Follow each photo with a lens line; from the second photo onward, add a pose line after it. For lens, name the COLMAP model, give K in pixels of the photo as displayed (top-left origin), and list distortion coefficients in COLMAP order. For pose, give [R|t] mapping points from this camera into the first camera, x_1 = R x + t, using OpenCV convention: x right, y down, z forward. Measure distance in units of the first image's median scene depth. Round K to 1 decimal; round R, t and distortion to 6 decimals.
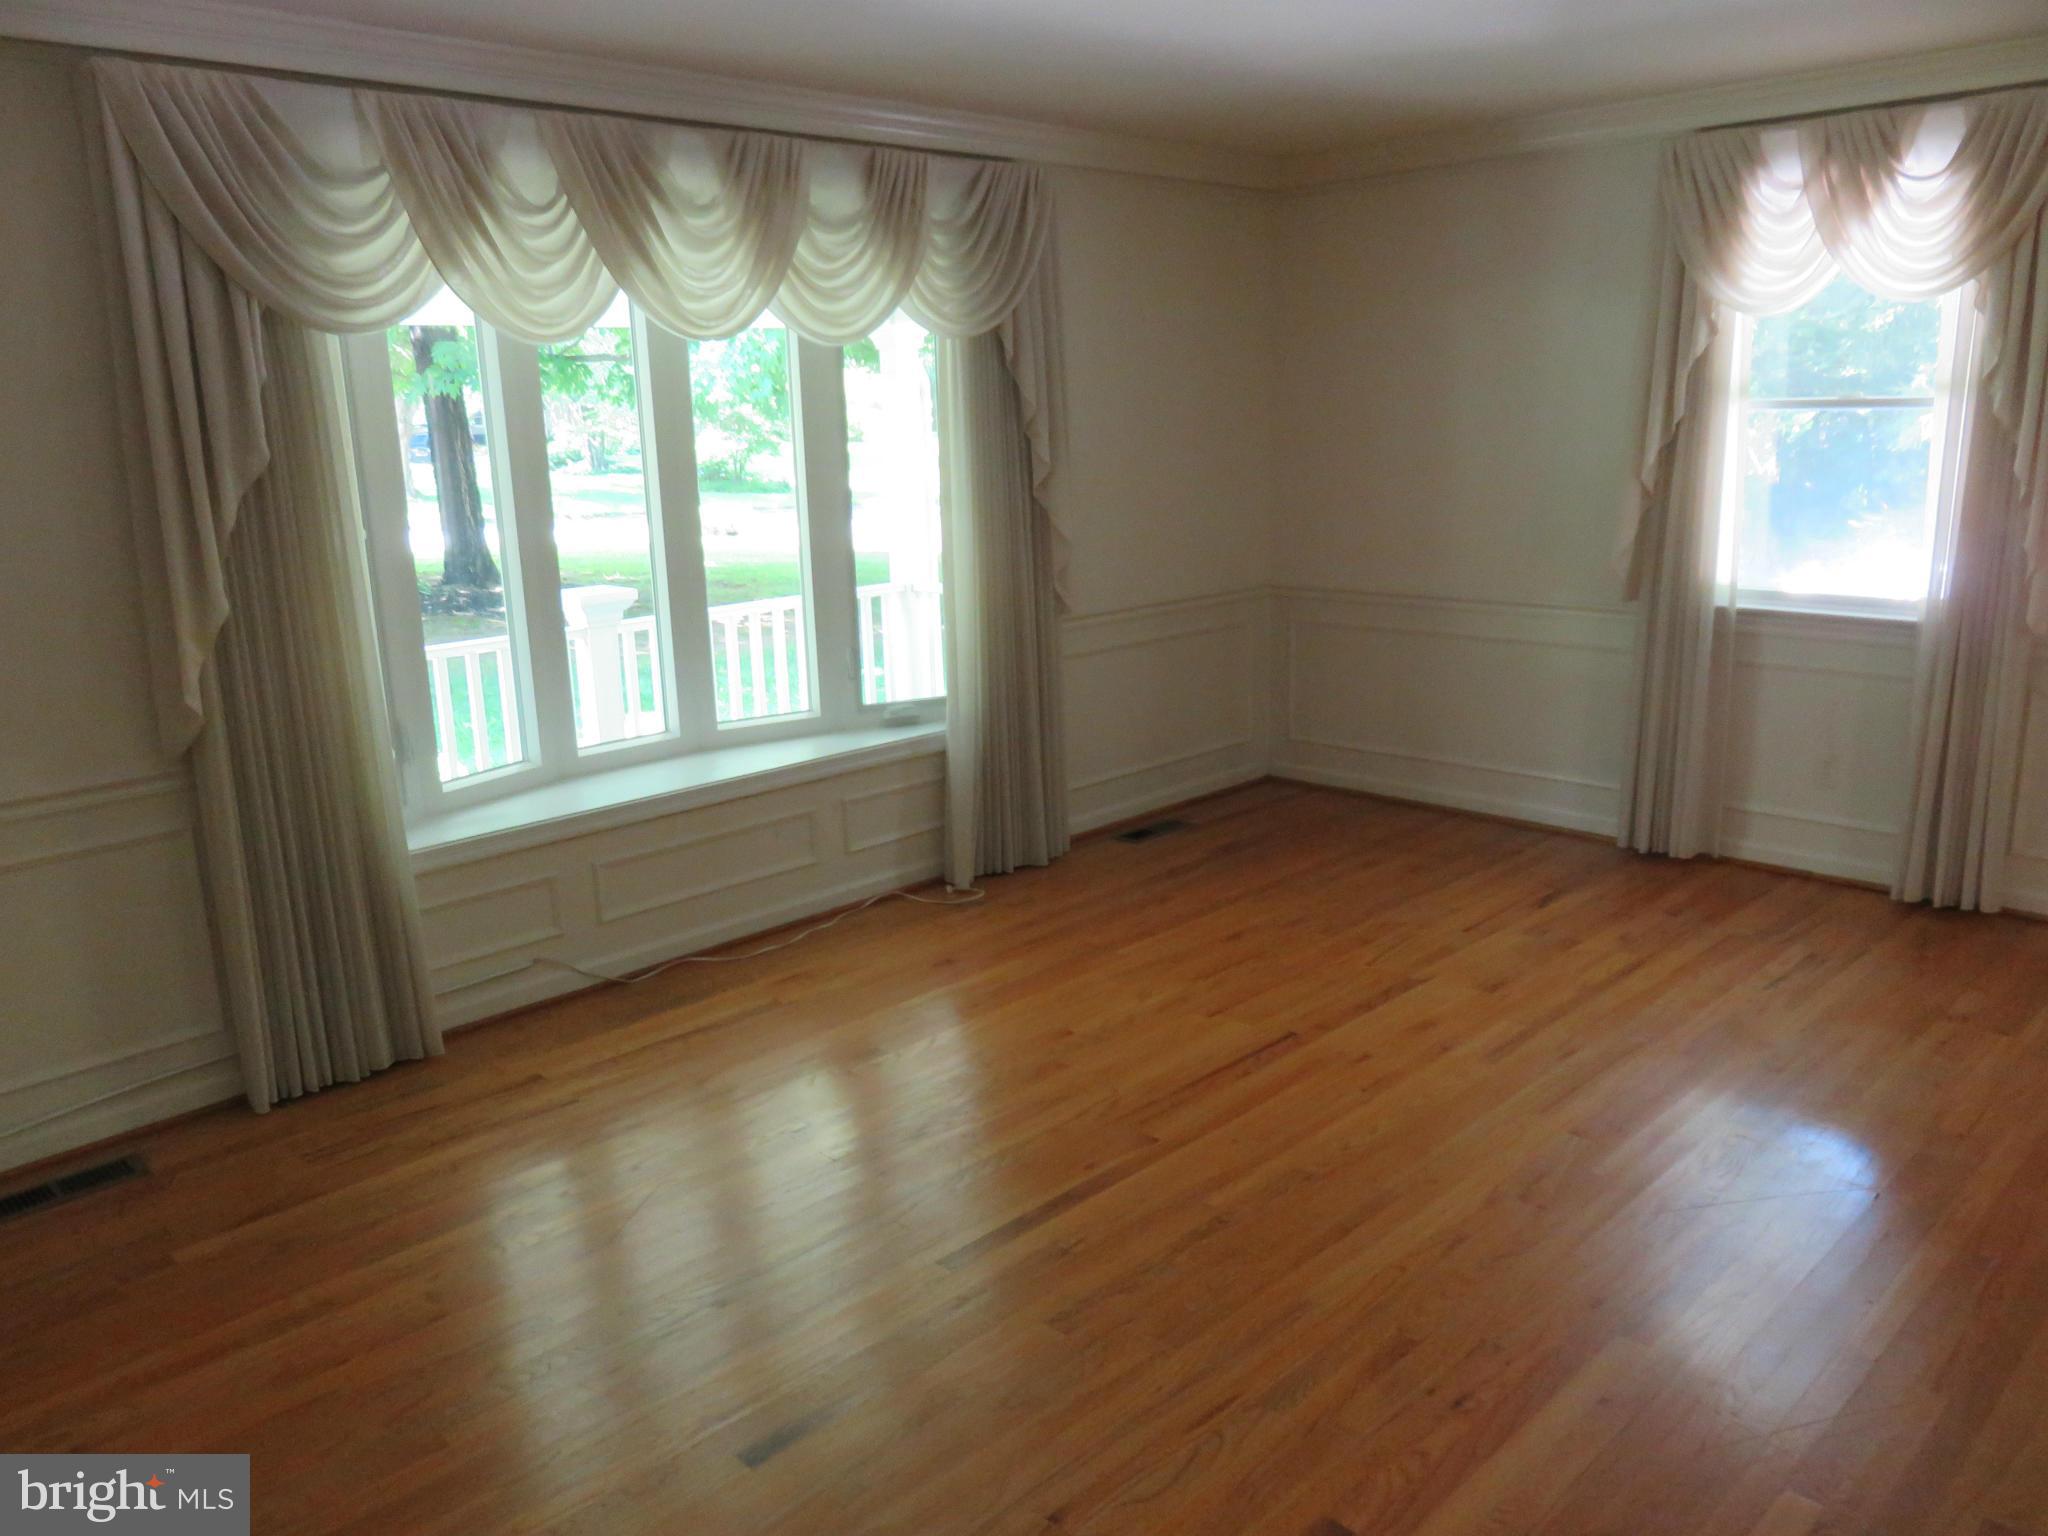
lens RADIAL K [[1520.4, 0, 1035.3], [0, 1520.4, 762.9], [0, 0, 1]] dist [-0.012409, 0.005295]
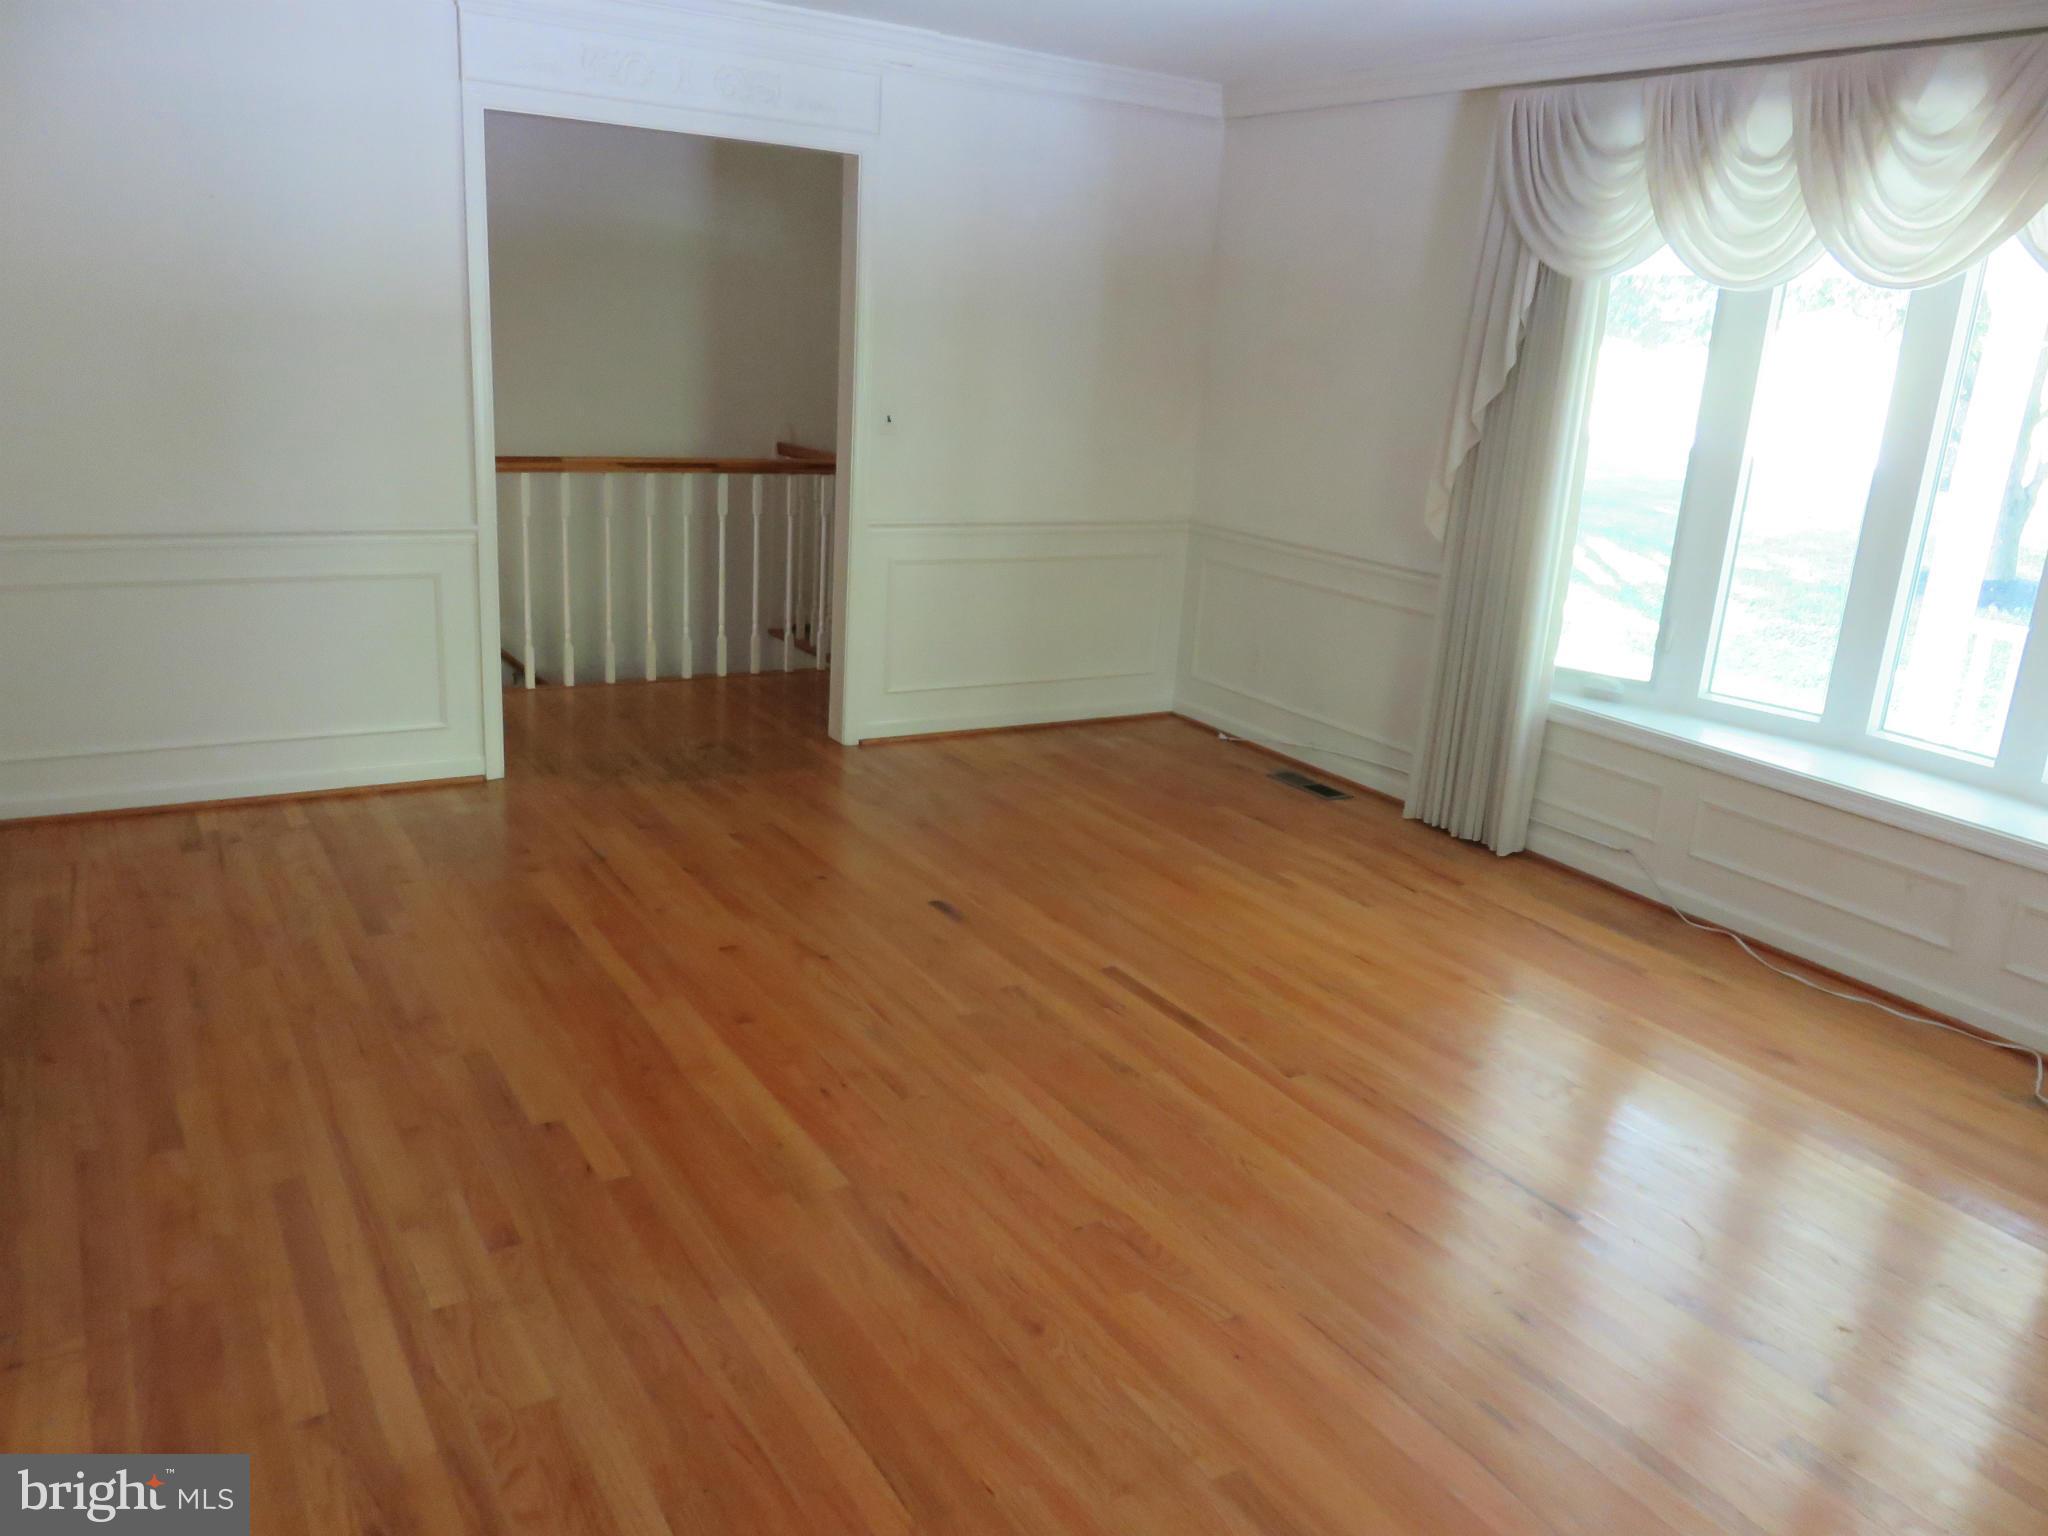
lens RADIAL K [[1520.4, 0, 1038.0], [0, 1520.4, 772.7], [0, 0, 1]] dist [-0.012409, 0.005295]
pose [[-0.217460, 0.291357, -0.931570, 0.712725], [-0.282316, 0.894840, 0.345772, -0.166851], [0.934349, 0.338189, -0.112337, 0.638554]]
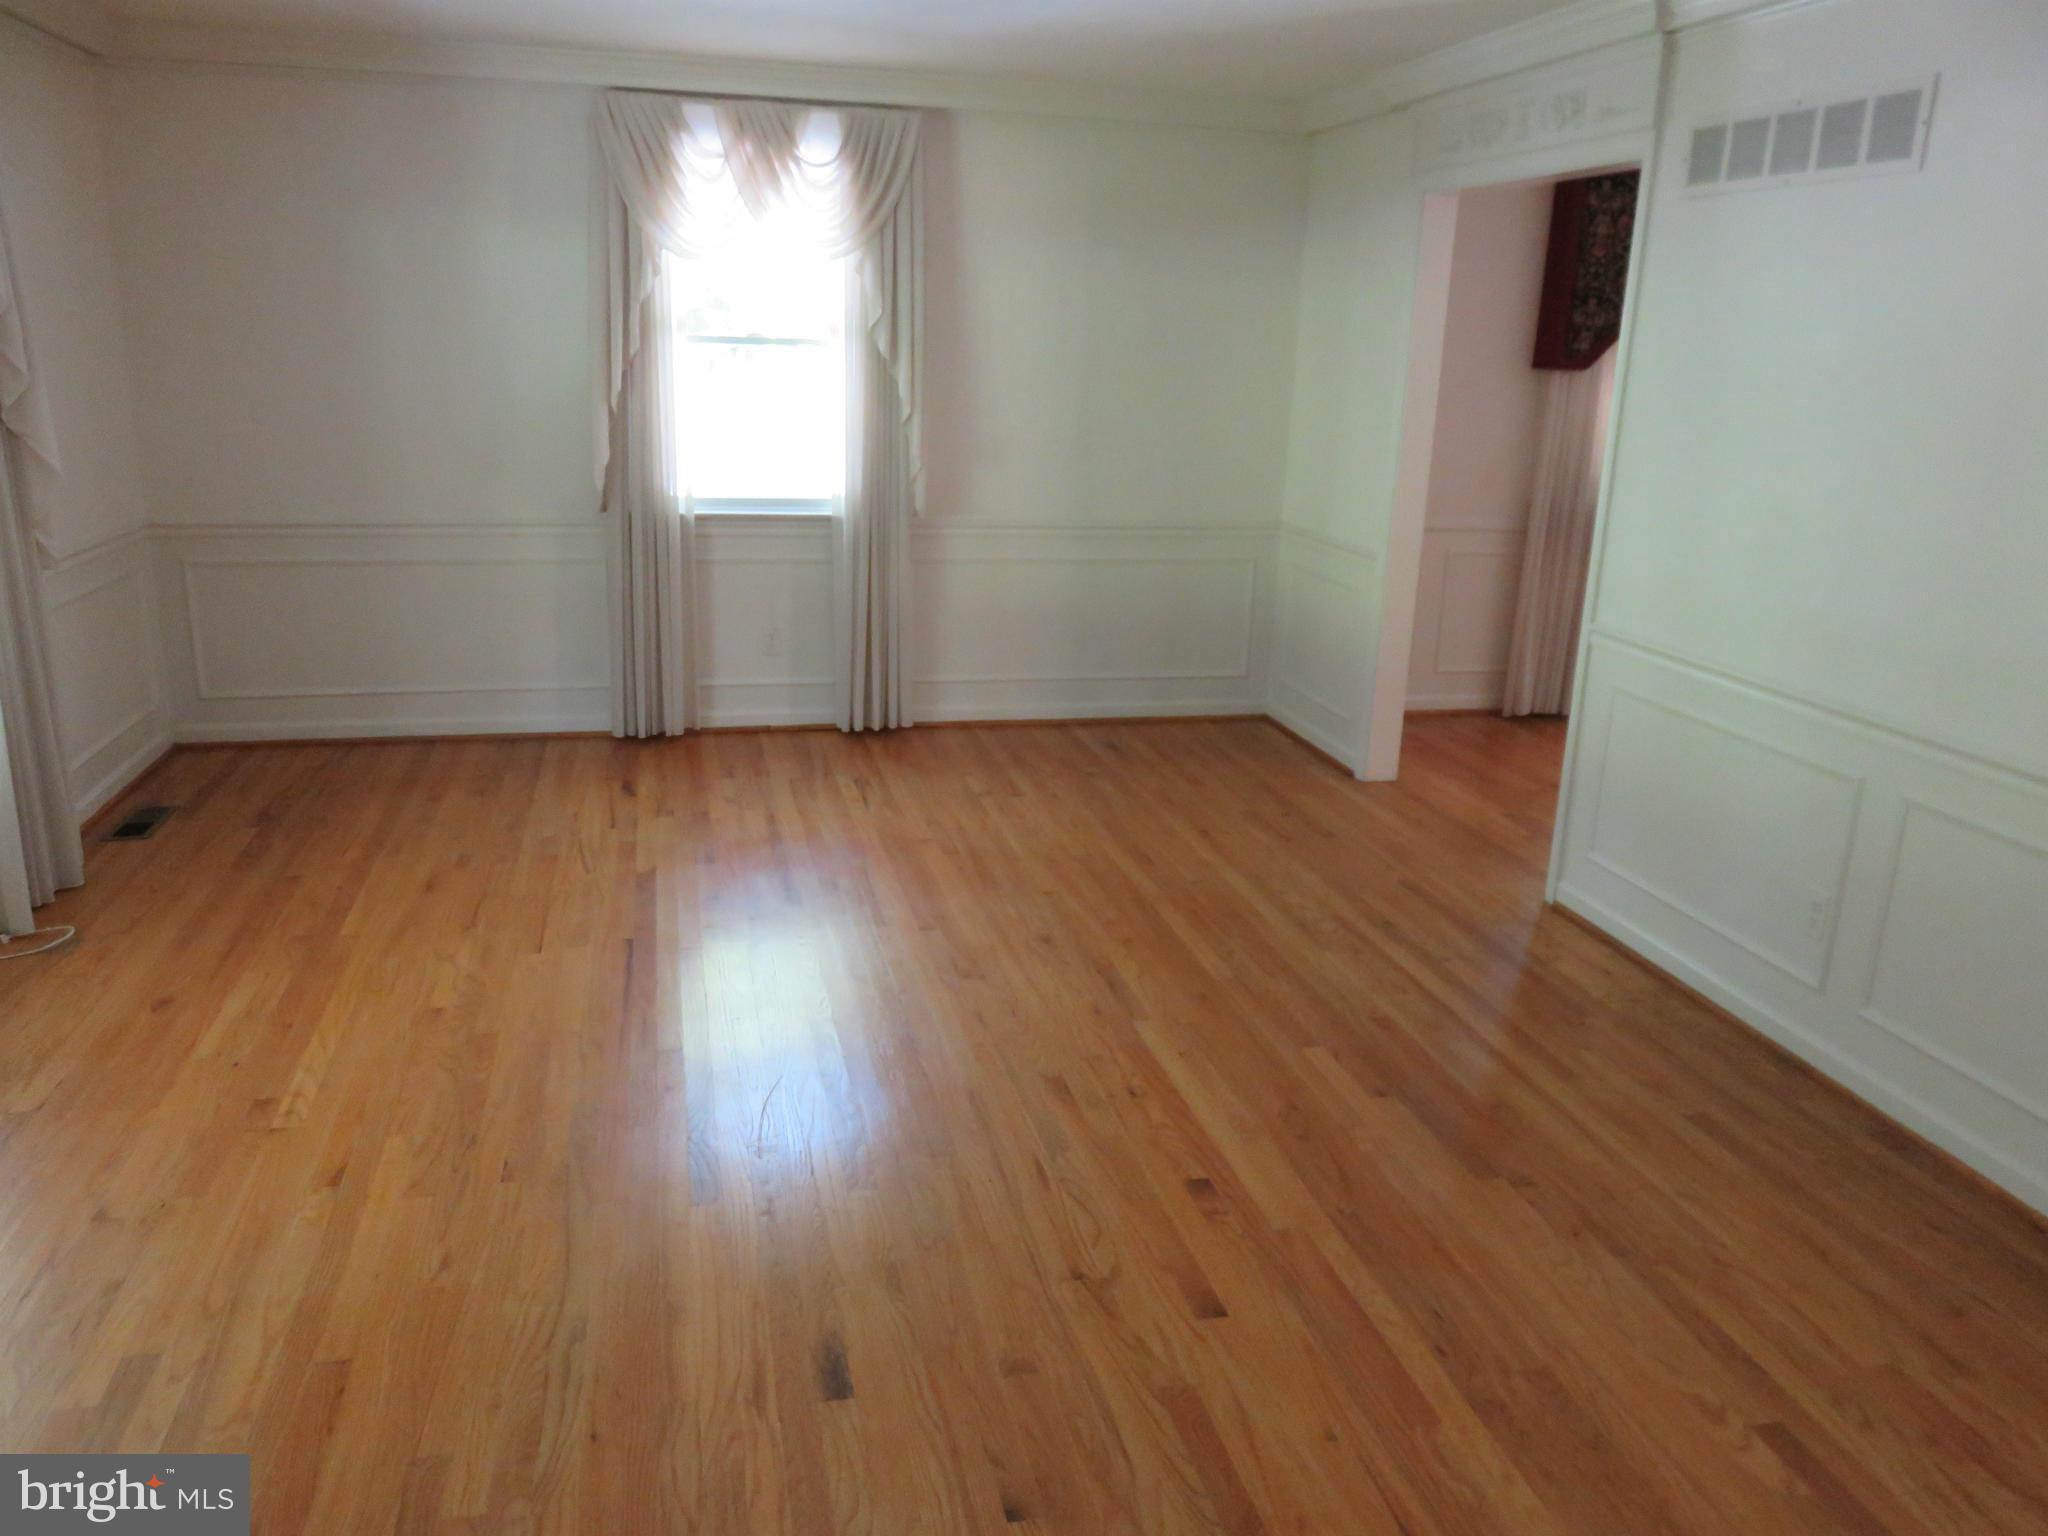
lens RADIAL K [[1520.4, 0, 1033.5], [0, 1520.4, 767.2], [0, 0, 1]] dist [-0.012409, 0.005295]
pose [[0.520079, -0.188563, 0.833044, -0.440356], [0.147856, 0.980477, 0.129626, -0.025382], [-0.841223, 0.055754, 0.537806, 0.171350]]
